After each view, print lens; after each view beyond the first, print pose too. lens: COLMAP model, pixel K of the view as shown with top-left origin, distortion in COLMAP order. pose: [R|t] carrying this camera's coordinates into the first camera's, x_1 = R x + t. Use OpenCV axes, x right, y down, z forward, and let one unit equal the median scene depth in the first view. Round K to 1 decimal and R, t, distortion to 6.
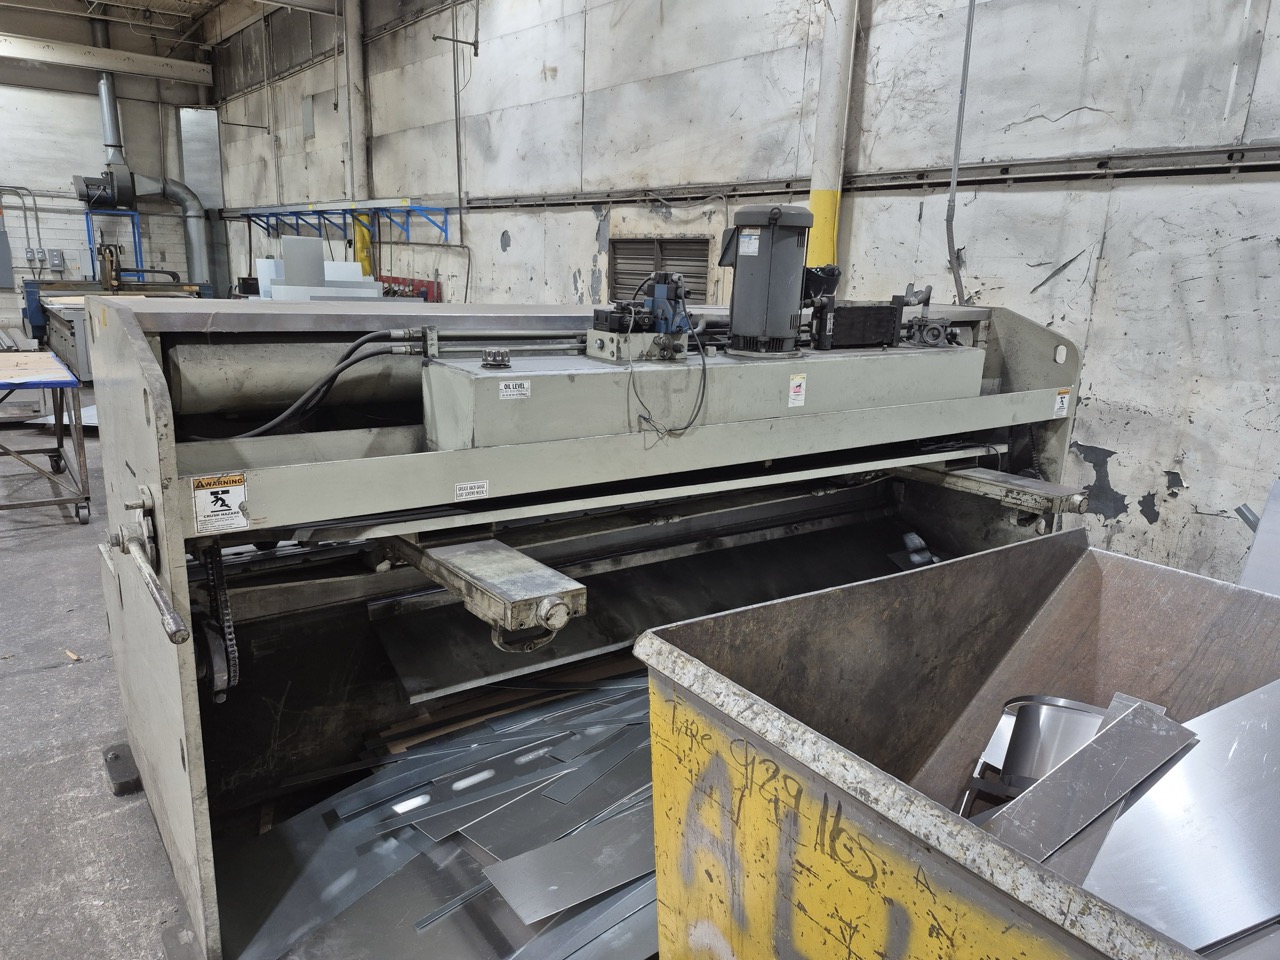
lens RADIAL K [[878.6, 0, 644.5], [0, 878.6, 485.0], [0, 0, 1]] dist [0.116769, -0.165045]
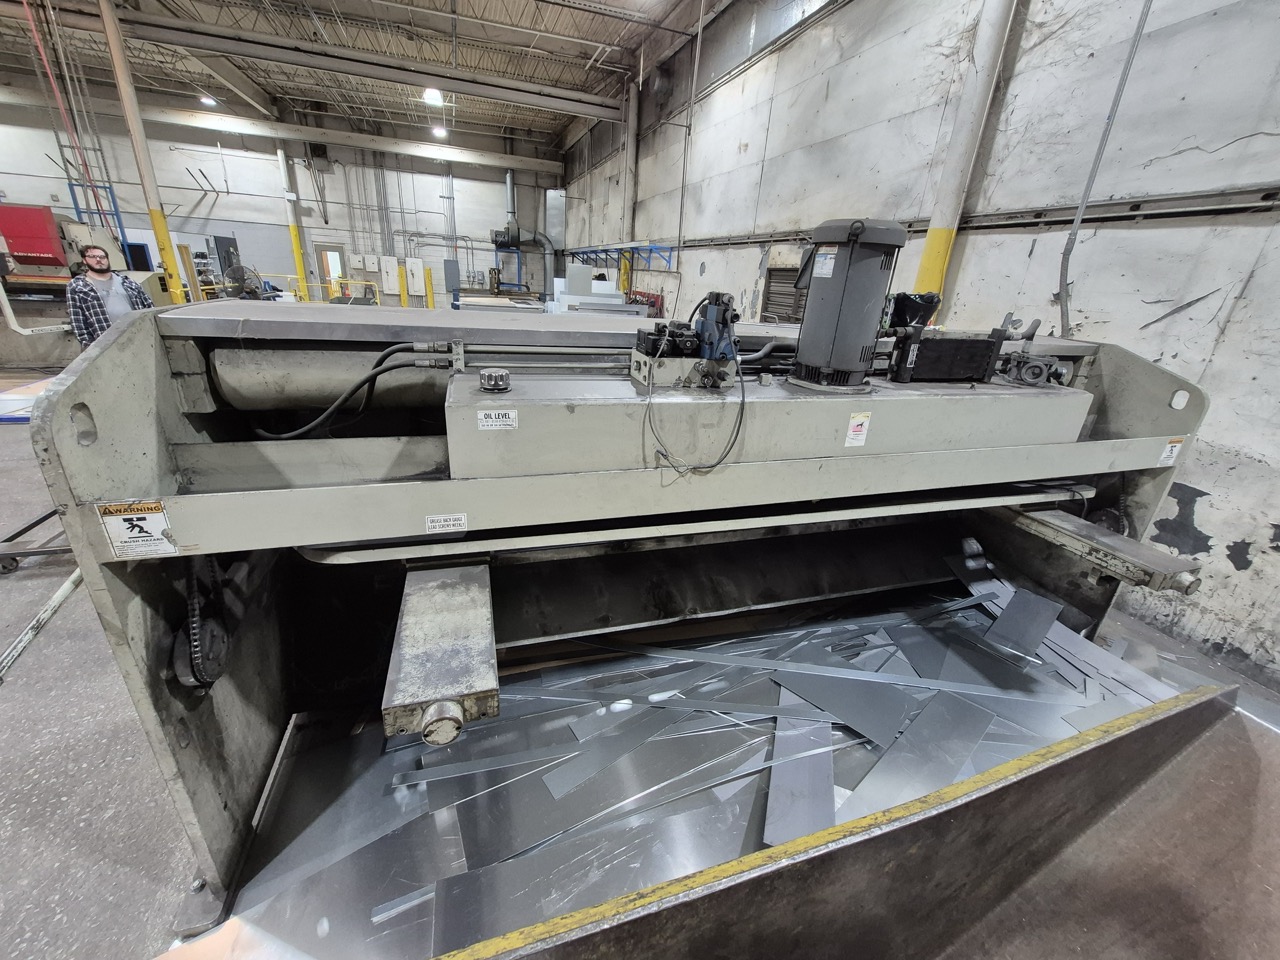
lens RADIAL K [[500.6, 0, 643.3], [0, 500.6, 470.8], [0, 0, 1]] dist [-0.000391, 0.000177]
pose [[0.949349, 0.136835, -0.282864, 0.075217], [-0.105015, 0.986606, 0.124818, -0.070192], [0.296155, -0.088791, 0.951004, 0.285009]]
